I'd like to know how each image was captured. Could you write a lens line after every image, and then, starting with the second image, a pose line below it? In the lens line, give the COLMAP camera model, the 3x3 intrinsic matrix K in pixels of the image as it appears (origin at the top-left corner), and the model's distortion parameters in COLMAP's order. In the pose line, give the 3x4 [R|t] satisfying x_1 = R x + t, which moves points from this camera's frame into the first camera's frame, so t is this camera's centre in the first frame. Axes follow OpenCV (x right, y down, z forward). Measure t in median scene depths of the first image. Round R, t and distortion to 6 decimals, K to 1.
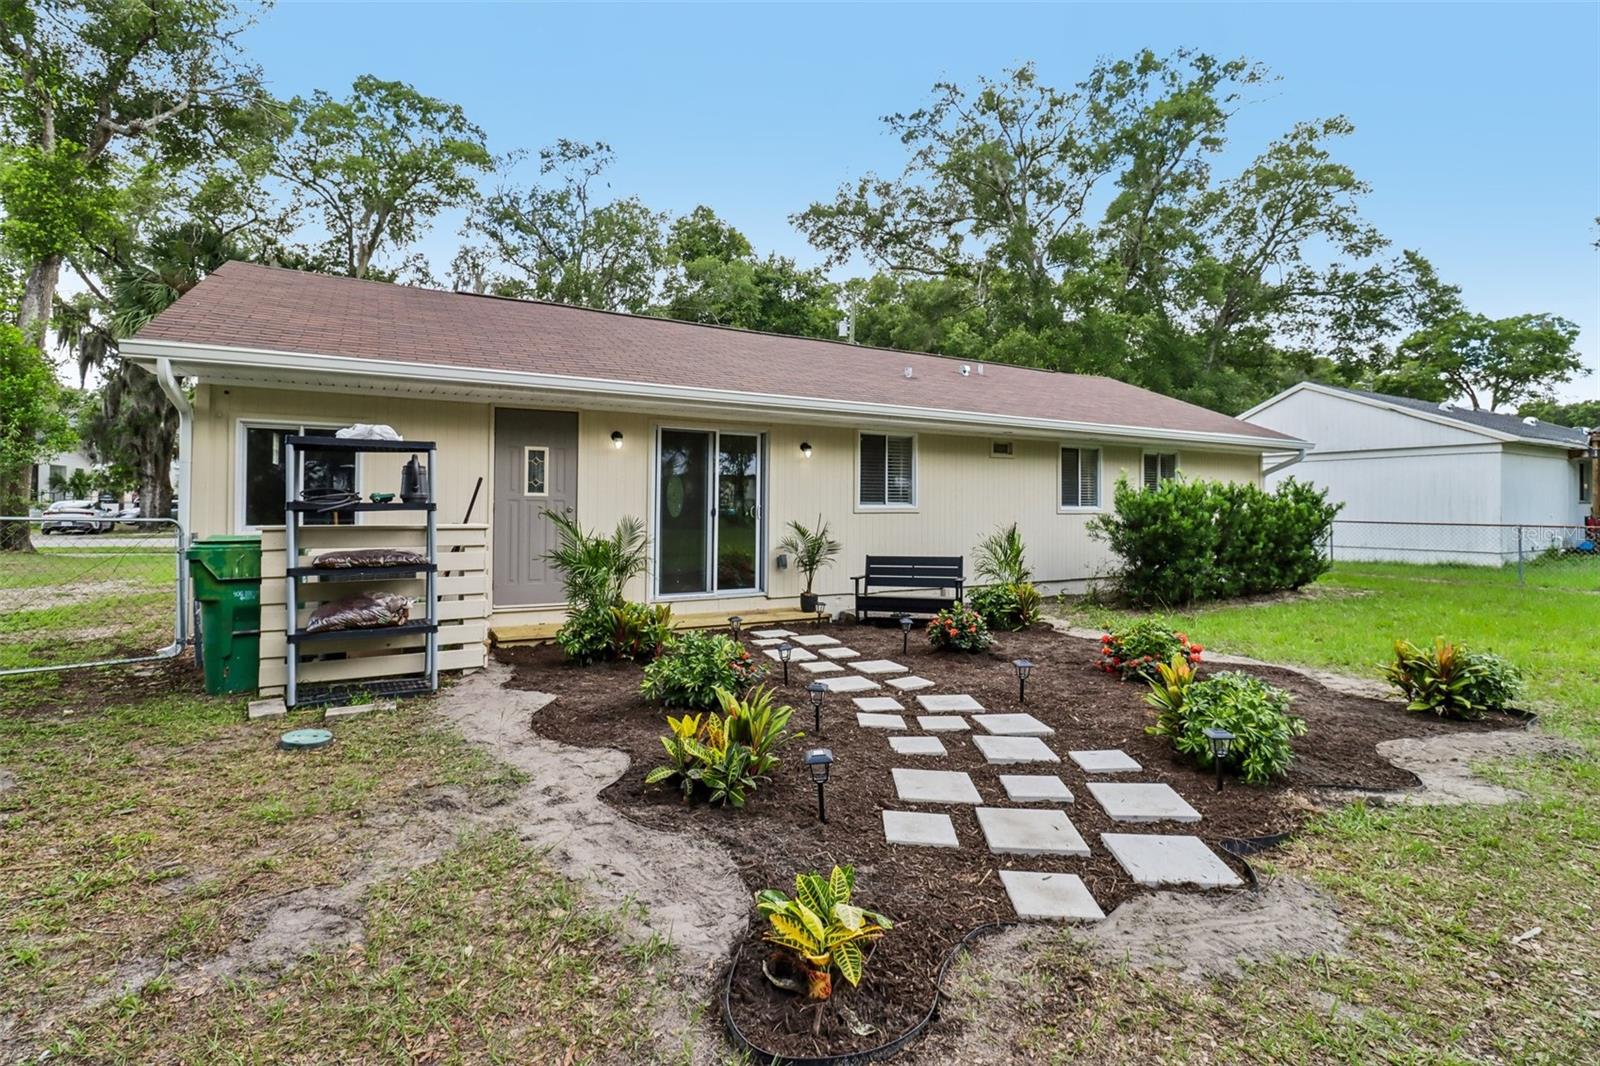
lens RADIAL K [[741.3, 0, 800.1], [0, 741.3, 499.8], [0, 0, 1]] dist [0.003718, -0.015083]
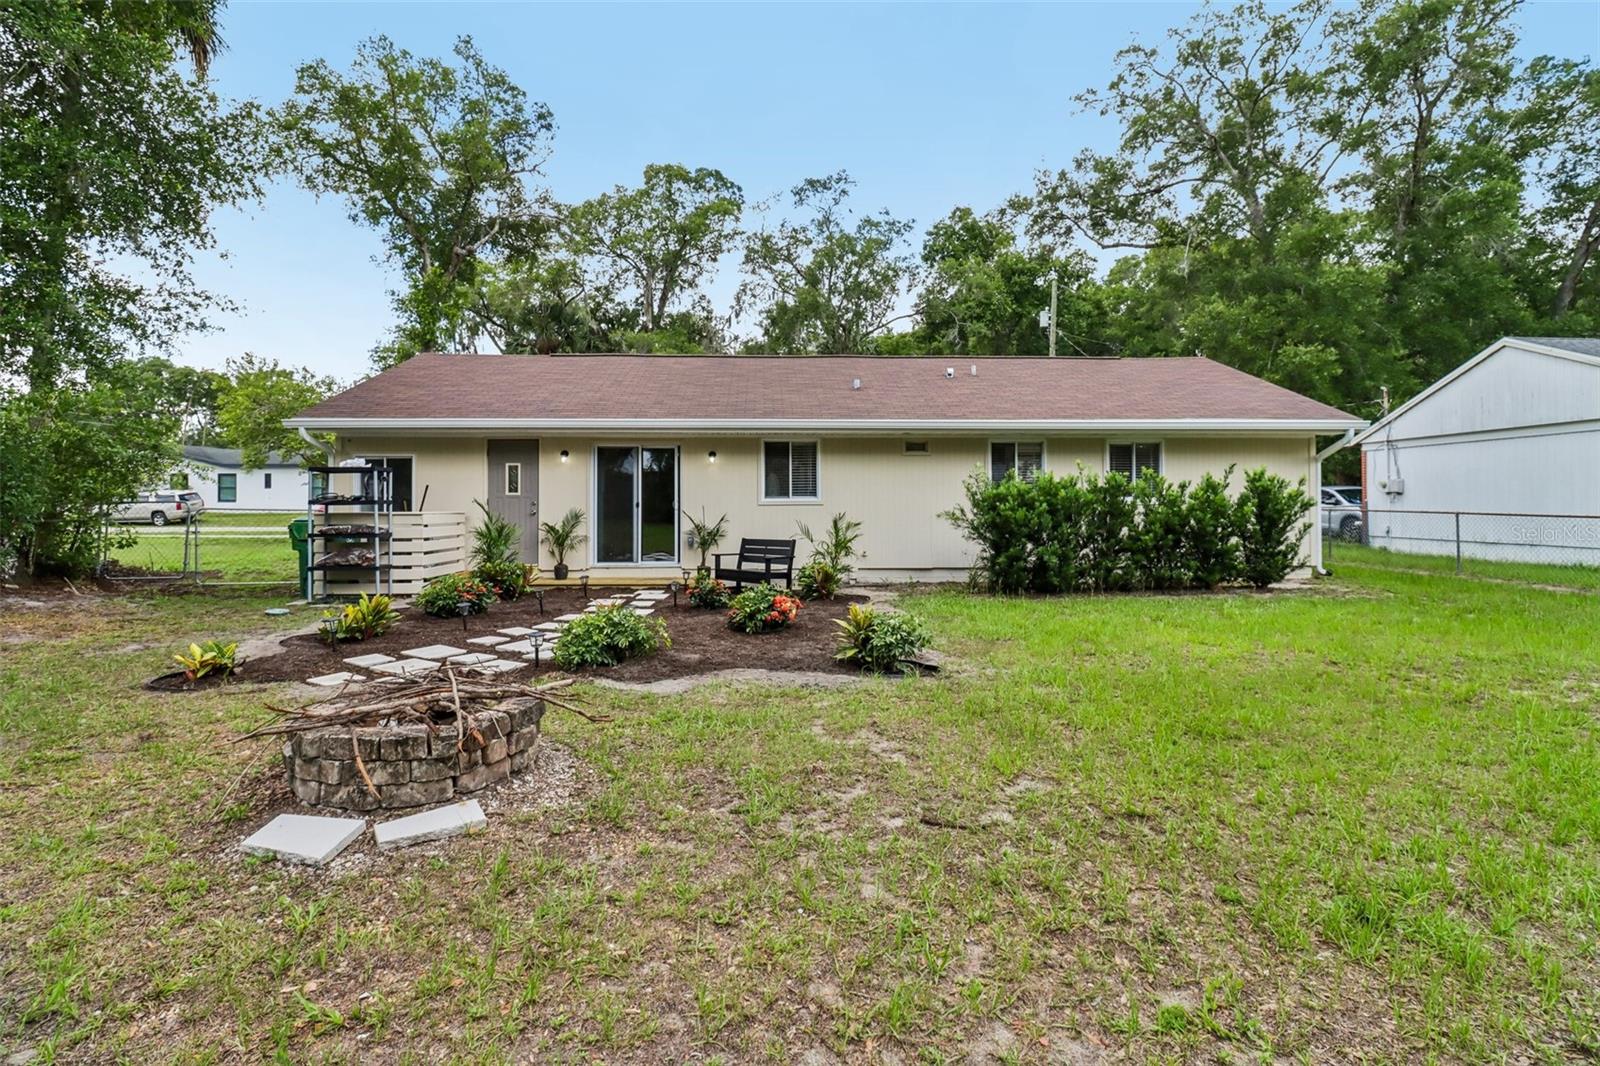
lens RADIAL K [[741.3, 0, 800.1], [0, 741.3, 499.8], [0, 0, 1]] dist [0.003718, -0.015083]
pose [[0.887498, -0.007373, -0.460752, 0.727370], [0.011407, 0.999917, 0.005970, 0.001925], [0.460669, -0.010554, 0.887509, -0.085826]]
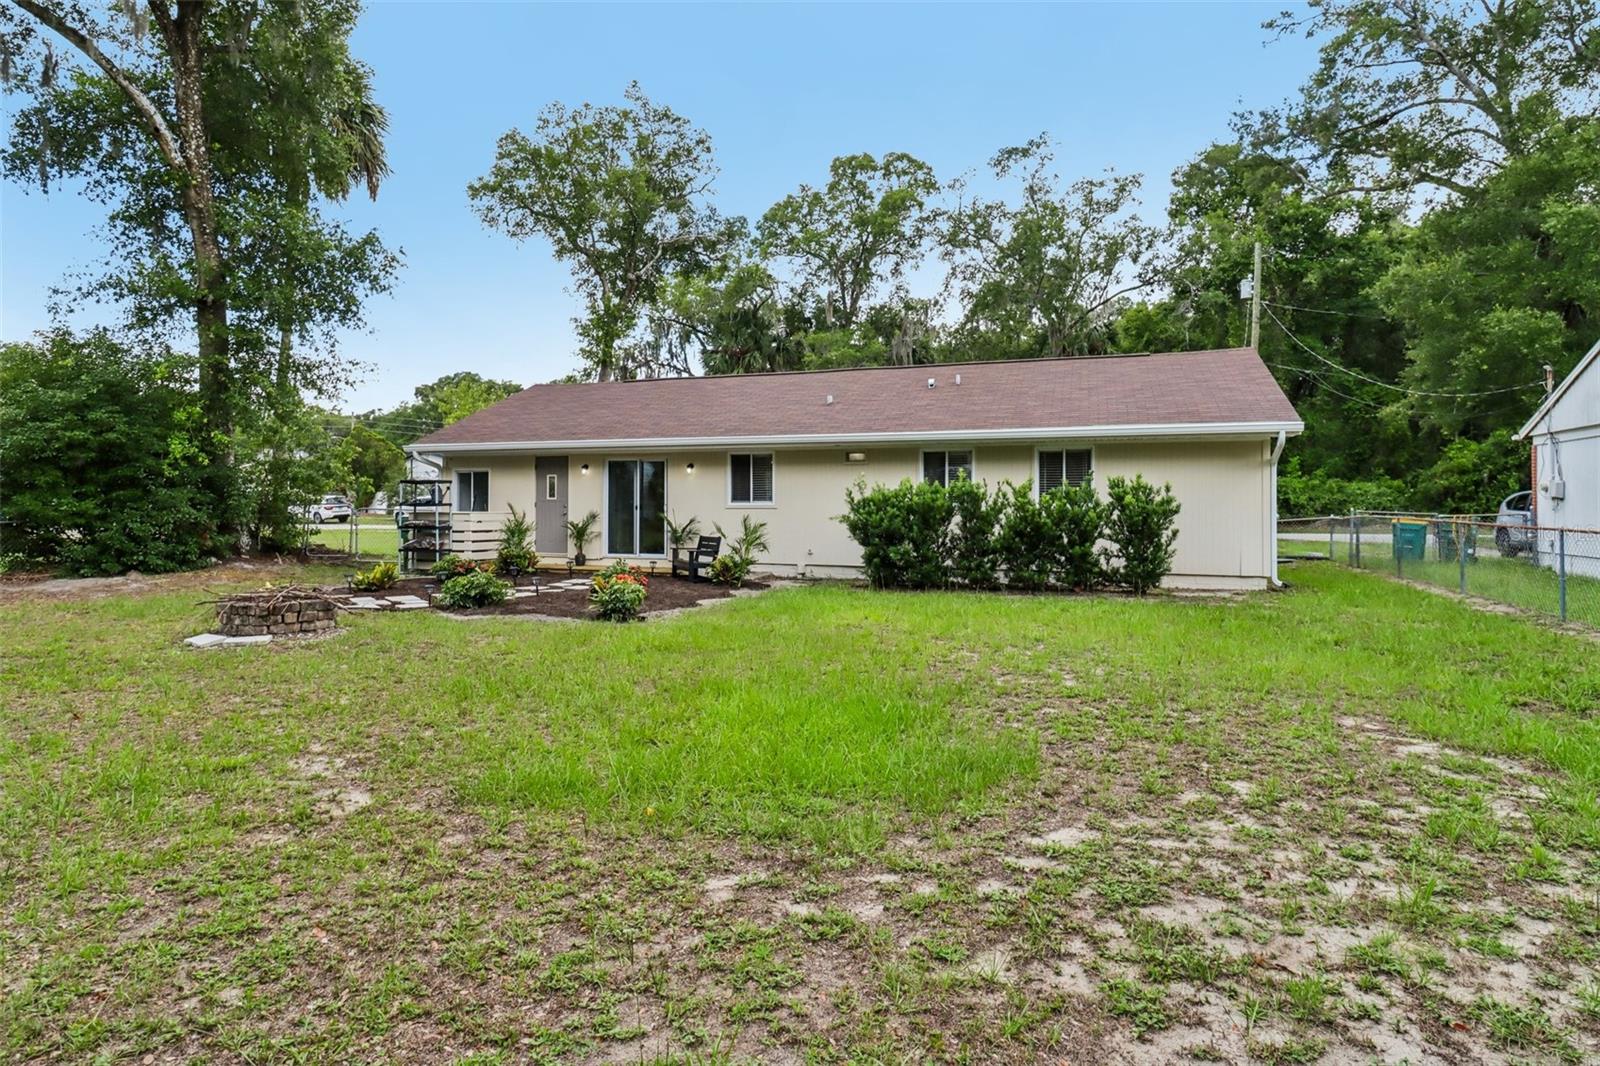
lens RADIAL K [[859.3, 0, 796.9], [0, 859.3, 504.5], [0, 0, 1]] dist [-0.000207, -0.000521]
pose [[0.659444, -0.002763, -0.751748, 1.485343], [0.009341, 0.999946, 0.004519, 0.003051], [0.751695, -0.010002, 0.659435, -0.029808]]
